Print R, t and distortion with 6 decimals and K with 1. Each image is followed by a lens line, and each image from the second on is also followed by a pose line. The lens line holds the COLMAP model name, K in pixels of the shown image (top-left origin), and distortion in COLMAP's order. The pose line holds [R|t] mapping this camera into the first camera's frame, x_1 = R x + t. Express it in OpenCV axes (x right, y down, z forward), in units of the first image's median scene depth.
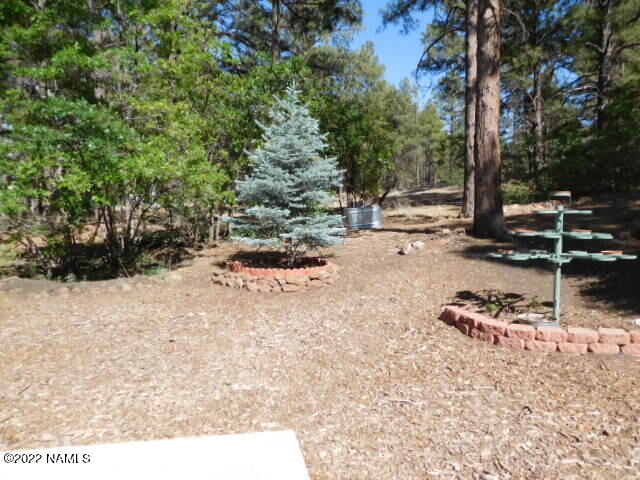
lens RADIAL K [[480.1, 0, 320.7], [0, 480.1, 240.8], [0, 0, 1]] dist [-0.000716, 0.002211]
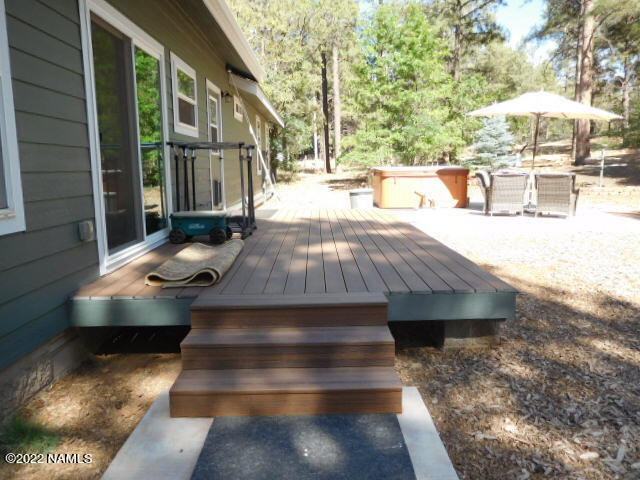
lens RADIAL K [[480.1, 0, 319.1], [0, 480.1, 239.5], [0, 0, 1]] dist [-0.000716, 0.002211]
pose [[0.979978, 0.012908, -0.198686, -0.255551], [0.003896, 0.996462, 0.083954, 0.092503], [0.199067, -0.083047, 0.976461, -0.930380]]
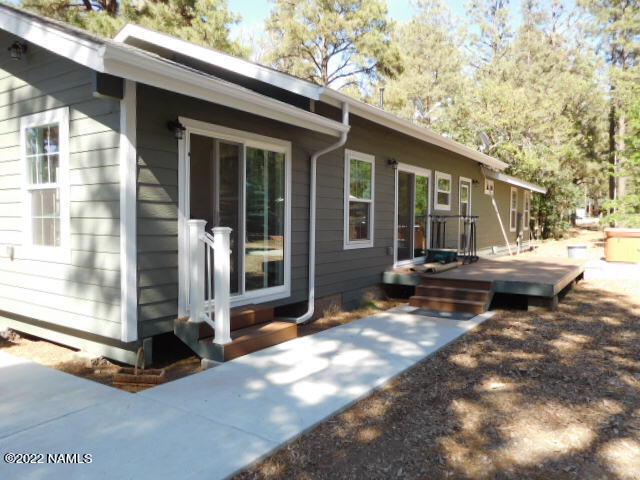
lens RADIAL K [[480.1, 0, 320.1], [0, 480.1, 240.6], [0, 0, 1]] dist [-0.000716, 0.002211]
pose [[0.697993, 0.033997, -0.715298, 0.555037], [-0.054766, 0.998481, -0.005984, 0.129717], [0.714008, 0.043351, 0.698794, -1.994943]]
